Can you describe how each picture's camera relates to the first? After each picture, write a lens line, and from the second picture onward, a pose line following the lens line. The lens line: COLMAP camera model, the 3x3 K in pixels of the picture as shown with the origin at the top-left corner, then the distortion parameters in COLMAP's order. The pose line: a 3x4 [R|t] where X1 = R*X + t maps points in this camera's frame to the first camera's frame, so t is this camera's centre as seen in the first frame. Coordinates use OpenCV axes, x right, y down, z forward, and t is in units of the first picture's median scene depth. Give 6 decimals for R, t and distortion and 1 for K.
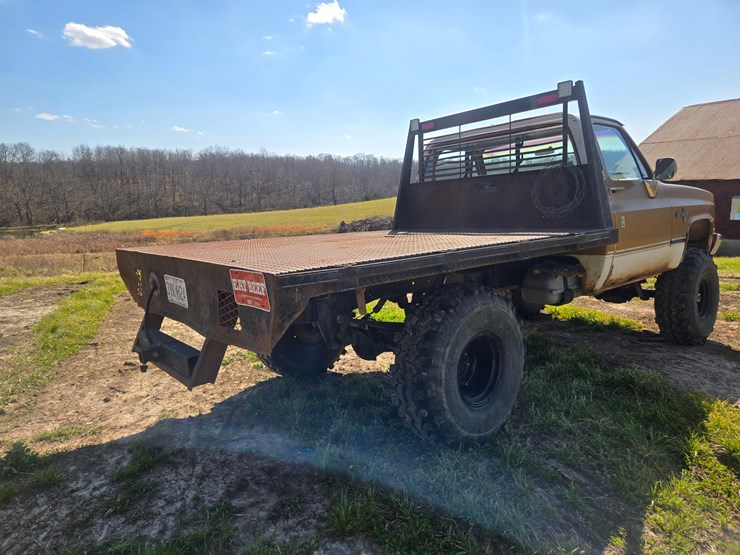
lens RADIAL K [[494.4, 0, 360.3], [0, 494.4, 267.0], [0, 0, 1]] dist [0.076742, -0.055278]
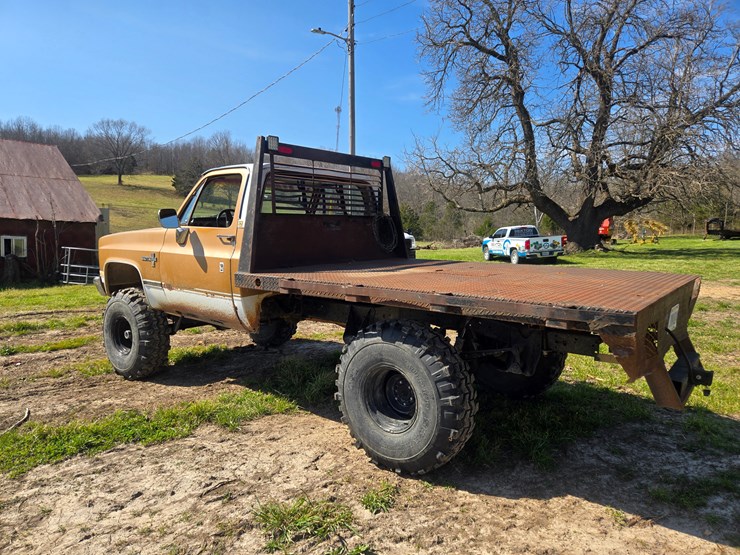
lens RADIAL K [[494.4, 0, 362.3], [0, 494.4, 279.2], [0, 0, 1]] dist [0.076742, -0.055278]
pose [[-0.198510, -0.065333, 0.977919, -0.883810], [0.114615, 0.989382, 0.089364, -0.145686], [-0.973374, 0.129824, -0.188914, 1.258444]]
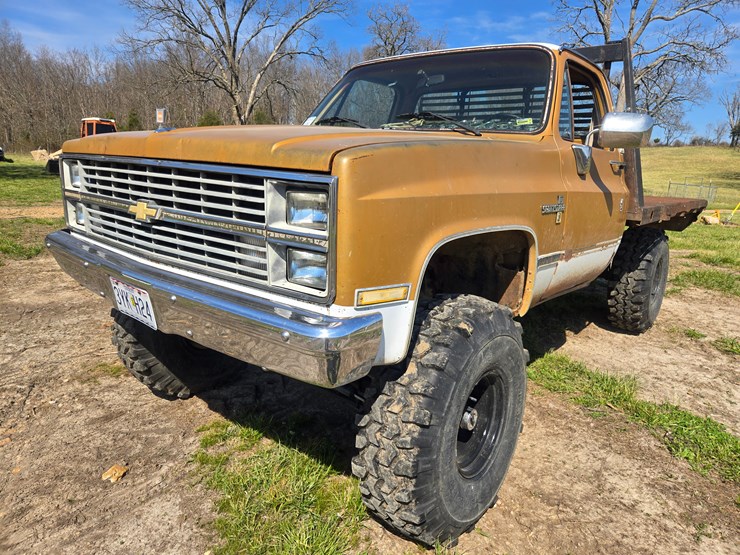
lens RADIAL K [[494.4, 0, 378.1], [0, 494.4, 272.7], [0, 0, 1]] dist [0.076742, -0.055278]
pose [[-0.979972, 0.034574, -0.196110, 0.699856], [-0.030155, 0.947690, 0.317765, -0.249117], [0.196838, 0.317314, -0.927667, 2.026300]]
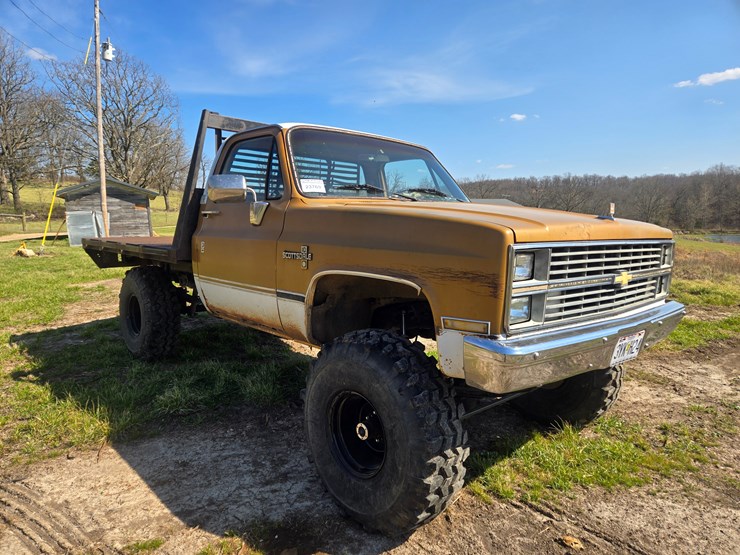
lens RADIAL K [[493.9, 0, 364.1], [0, 493.9, 284.2], [0, 0, 1]] dist [0.069962, -0.046365]
pose [[0.037007, 0.166670, -0.985318, 1.410179], [-0.128520, 0.978599, 0.160707, -0.201988], [0.991016, 0.120686, 0.057636, 1.196798]]
